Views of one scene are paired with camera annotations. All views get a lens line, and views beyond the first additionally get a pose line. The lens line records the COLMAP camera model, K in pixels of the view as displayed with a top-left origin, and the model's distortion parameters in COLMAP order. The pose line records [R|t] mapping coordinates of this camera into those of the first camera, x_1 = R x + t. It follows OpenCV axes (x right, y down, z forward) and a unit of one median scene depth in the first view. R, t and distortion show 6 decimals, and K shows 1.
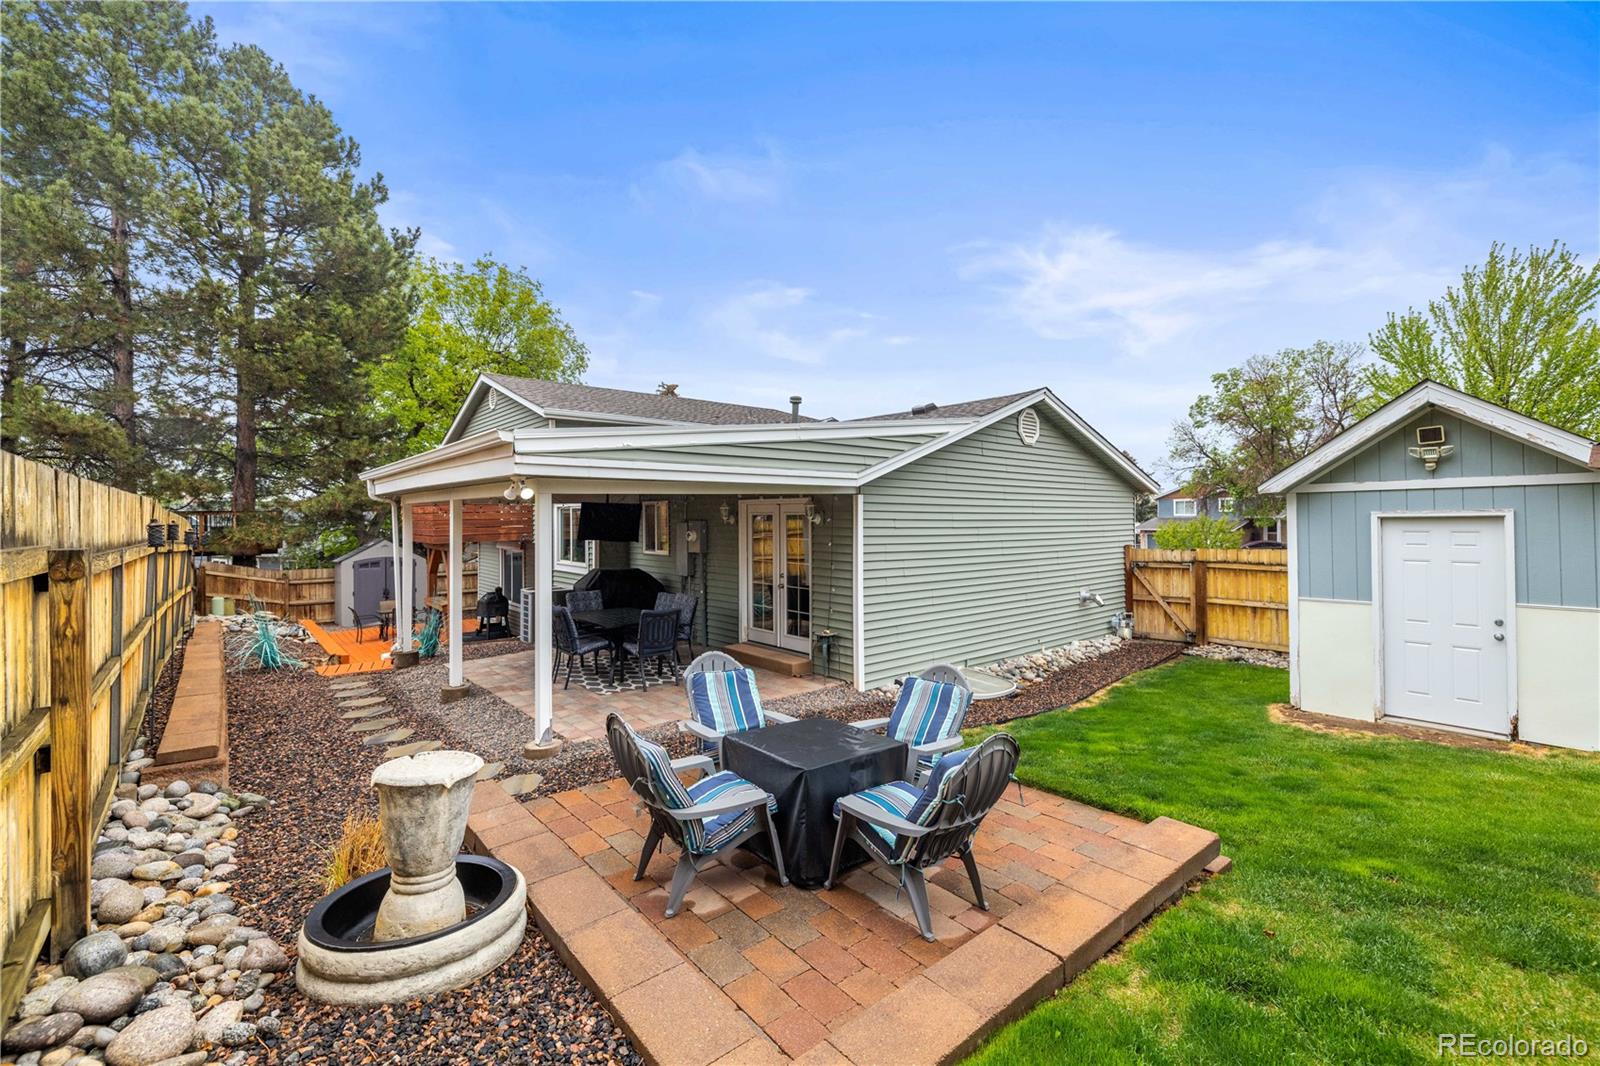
lens RADIAL K [[677.8, 0, 795.5], [0, 677.8, 525.1], [0, 0, 1]] dist [0.002234, 0.000474]
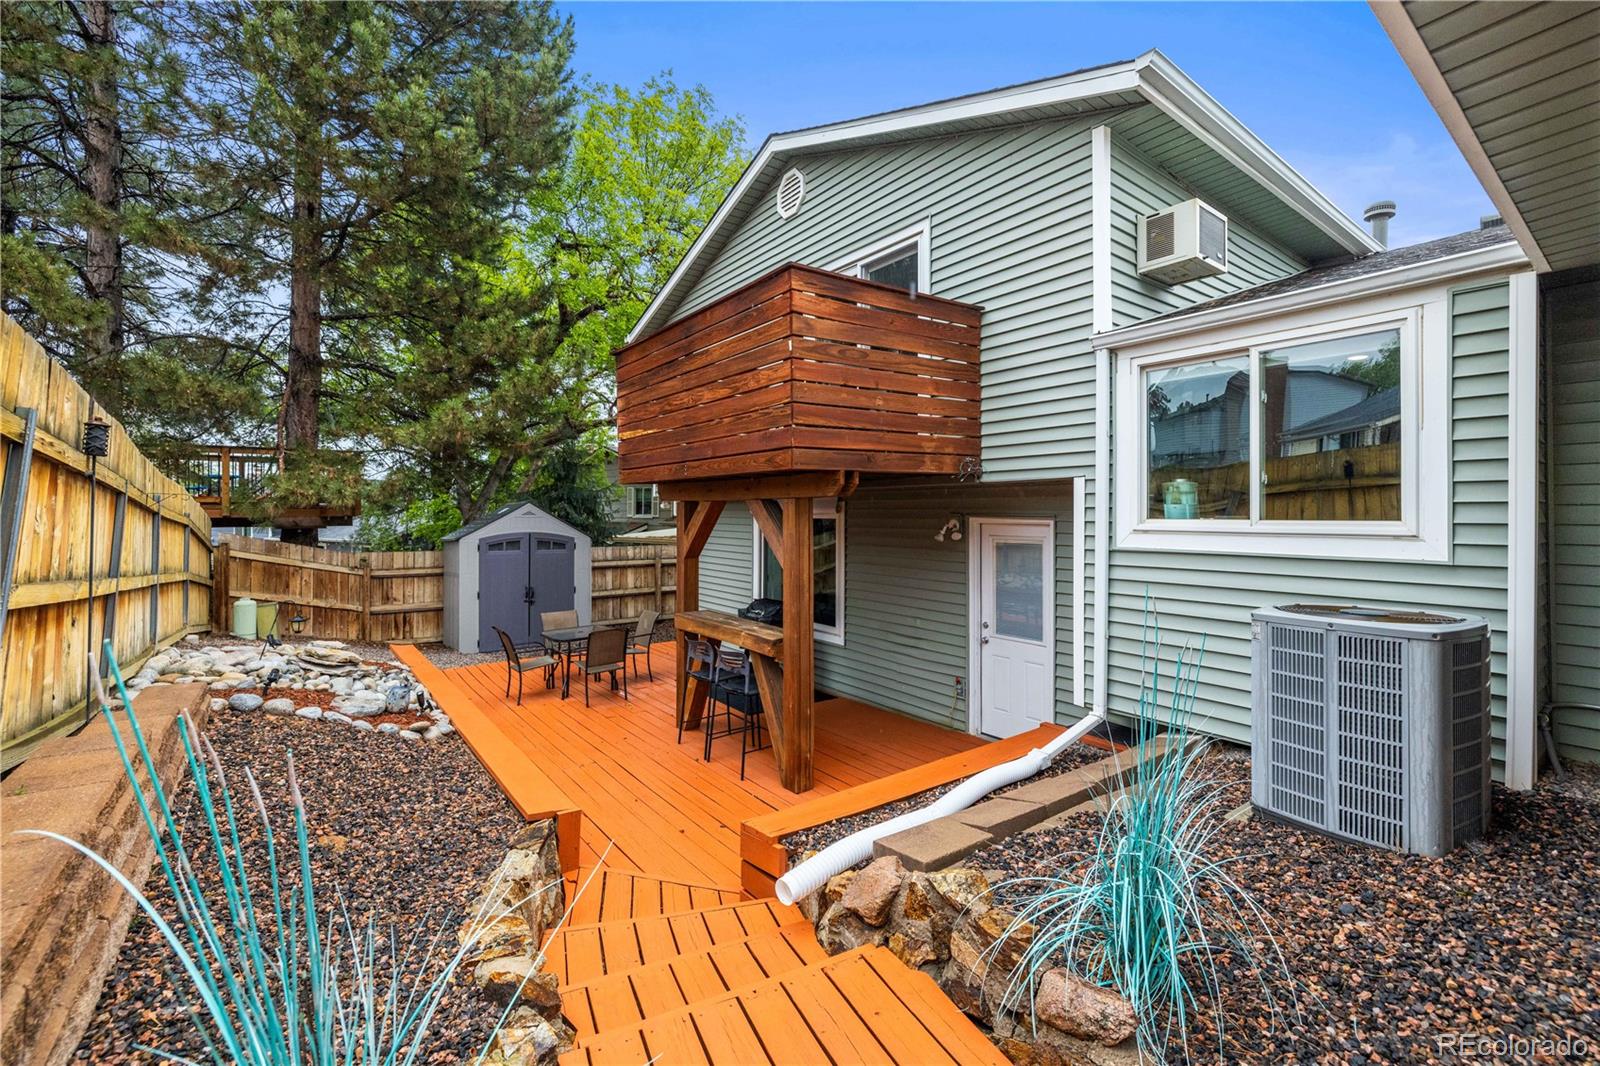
lens RADIAL K [[677.8, 0, 800.6], [0, 677.8, 517.3], [0, 0, 1]] dist [0.002234, 0.000474]
pose [[0.998014, 0.009772, -0.062225, -0.348905], [-0.010222, 0.999924, -0.006922, 0.036967], [0.062152, 0.007544, 0.998038, 0.449784]]
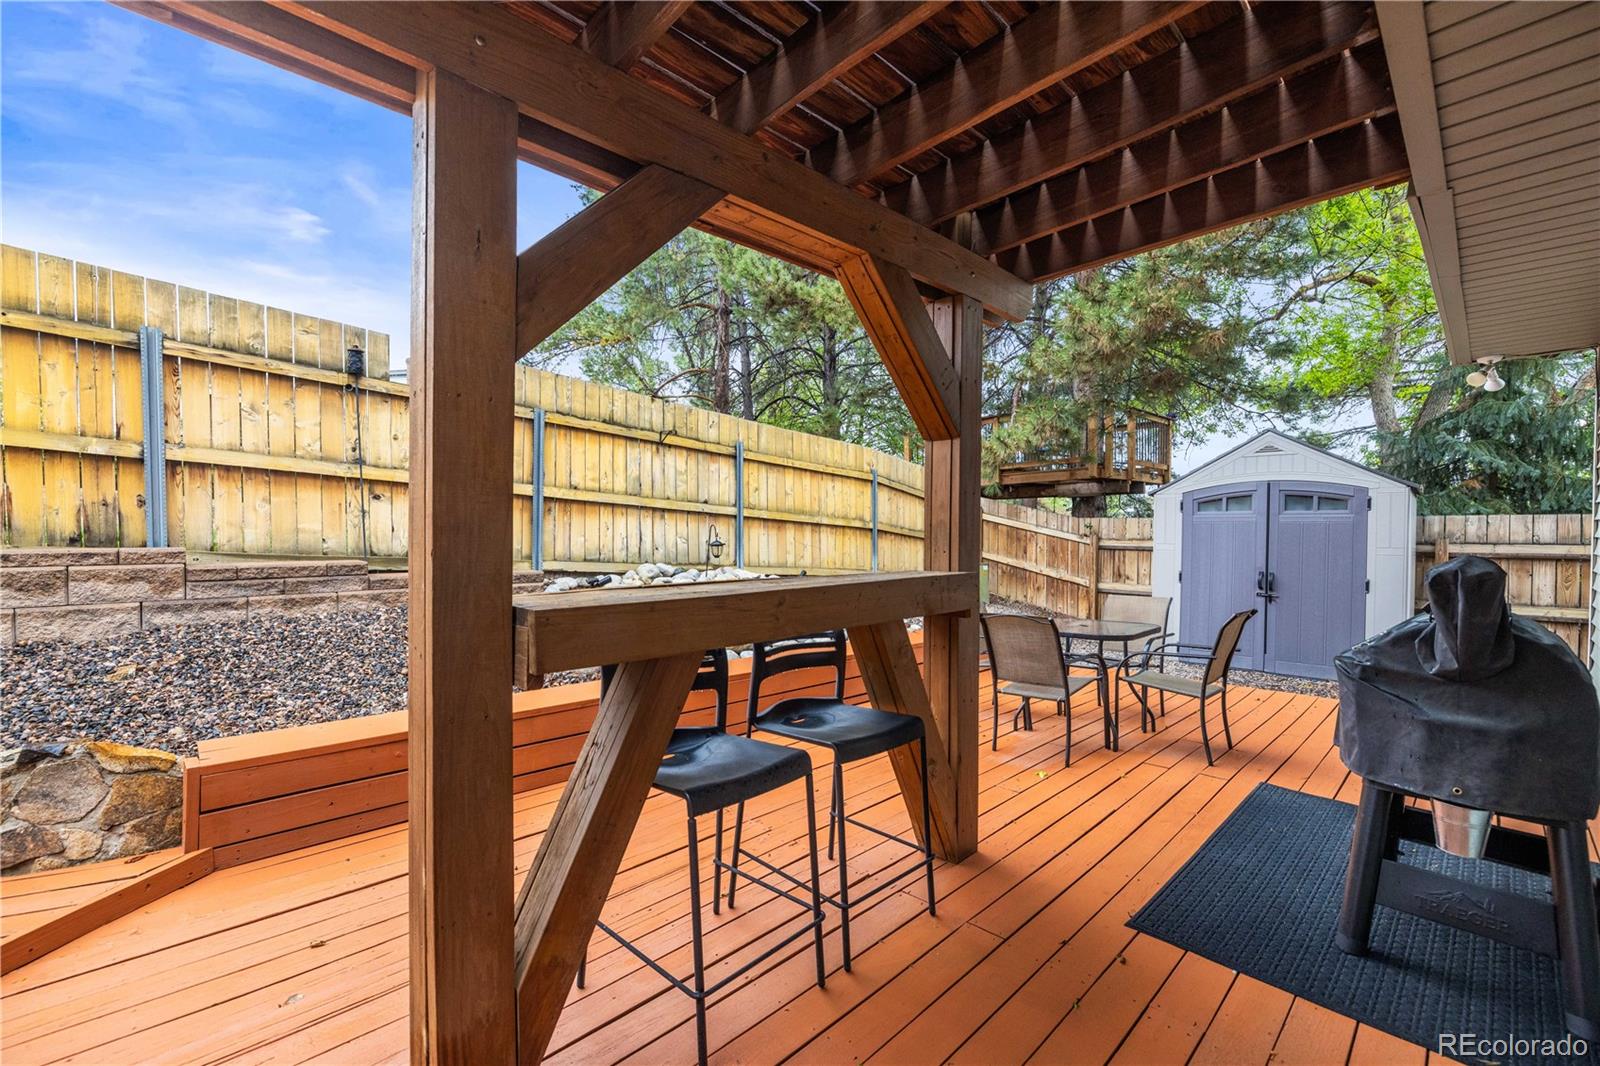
lens RADIAL K [[677.8, 0, 802.0], [0, 677.8, 537.2], [0, 0, 1]] dist [0.002234, 0.000474]
pose [[0.064537, 0.015186, -0.997800, -0.283264], [-0.009875, 0.999845, 0.014578, 0.076132], [0.997866, 0.008913, 0.064677, 0.768889]]
